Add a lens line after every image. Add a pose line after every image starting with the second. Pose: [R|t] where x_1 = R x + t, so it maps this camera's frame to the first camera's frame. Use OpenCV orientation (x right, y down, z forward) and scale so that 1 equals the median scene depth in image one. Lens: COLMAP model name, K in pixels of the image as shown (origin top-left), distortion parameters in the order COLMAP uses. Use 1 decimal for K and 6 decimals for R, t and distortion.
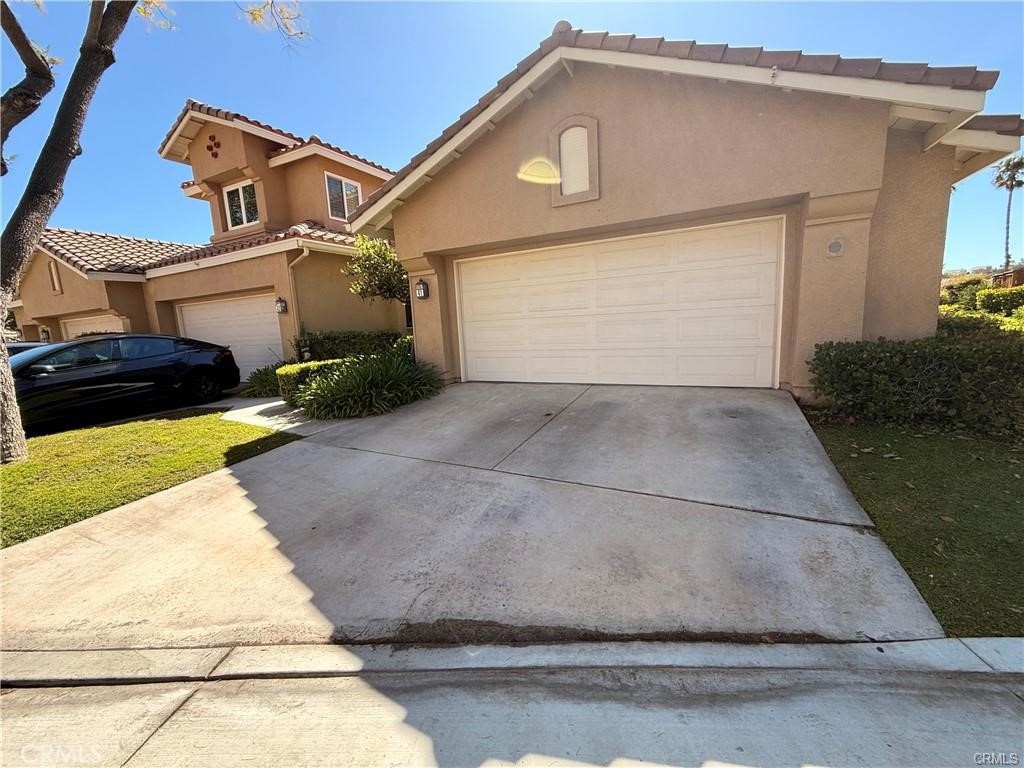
lens RADIAL K [[410.1, 0, 512.0], [0, 410.1, 384.0], [0, 0, 1]] dist [-0.001125, 0.000149]
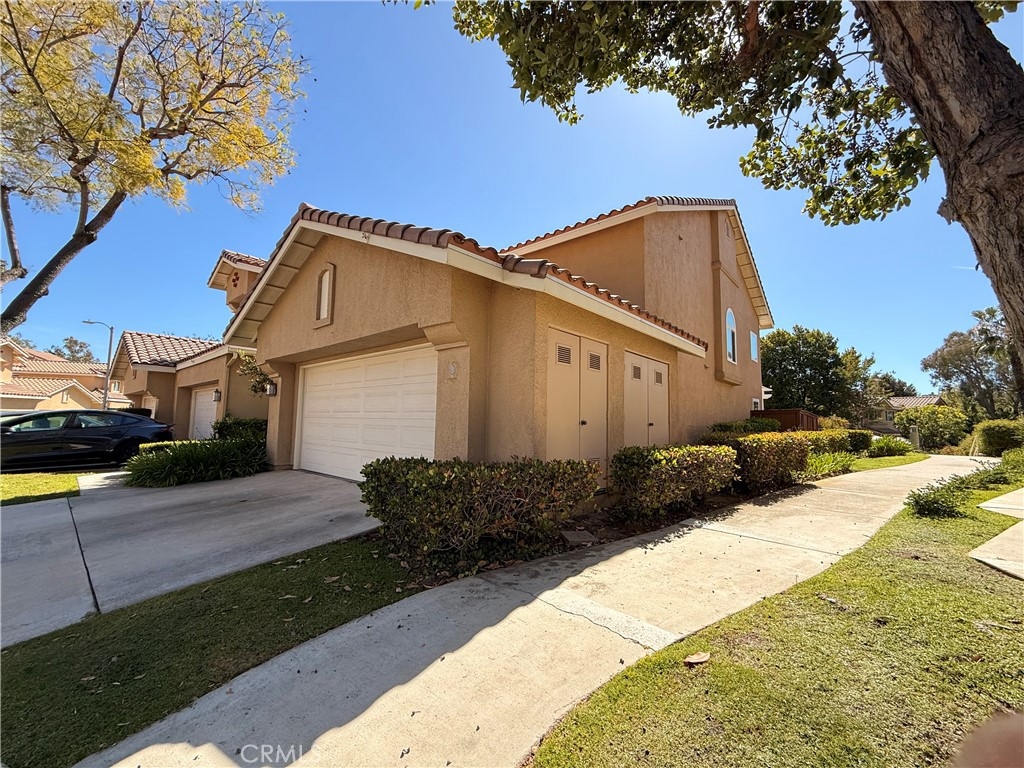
lens RADIAL K [[406.1, 0, 512.0], [0, 406.1, 384.0], [0, 0, 1]] dist [-0.000330, 0.000119]
pose [[0.968205, 0.046225, -0.245851, 1.022916], [-0.103005, 0.969267, -0.223410, -0.062213], [0.227968, 0.241630, 0.943210, 0.023441]]
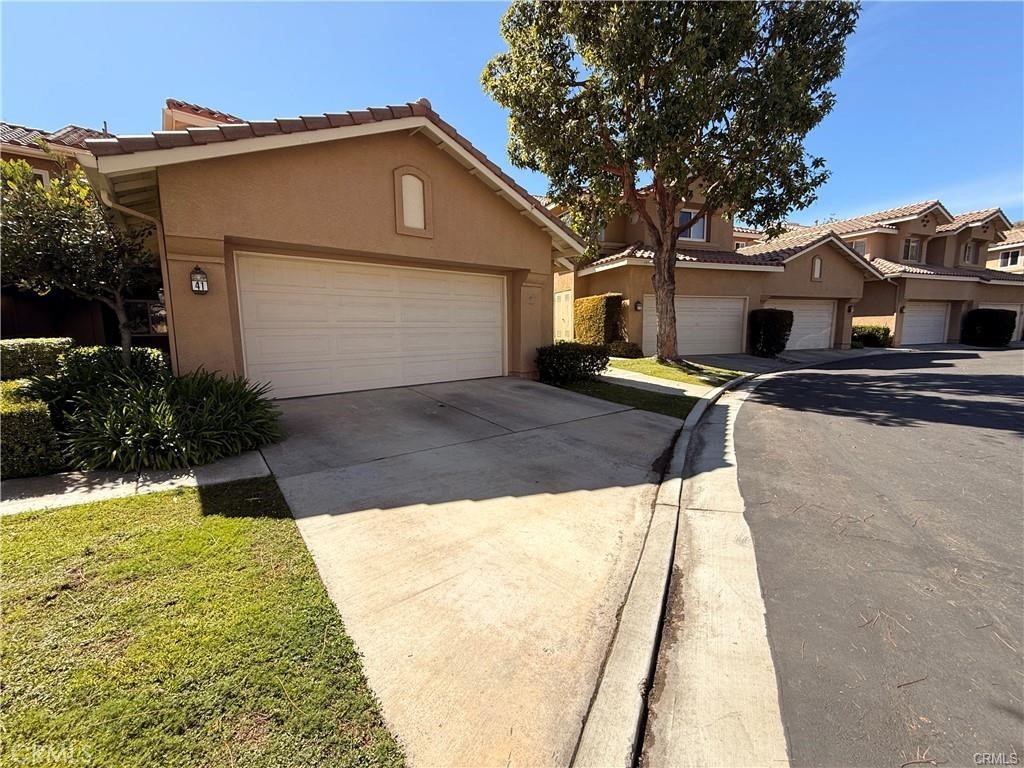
lens RADIAL K [[410.1, 0, 512.0], [0, 410.1, 384.0], [0, 0, 1]] dist [-0.001125, 0.000149]
pose [[0.397510, -0.072473, 0.914731, -0.894978], [0.130920, 0.991157, 0.021635, 0.010455], [-0.908210, 0.111156, 0.403483, 0.292143]]
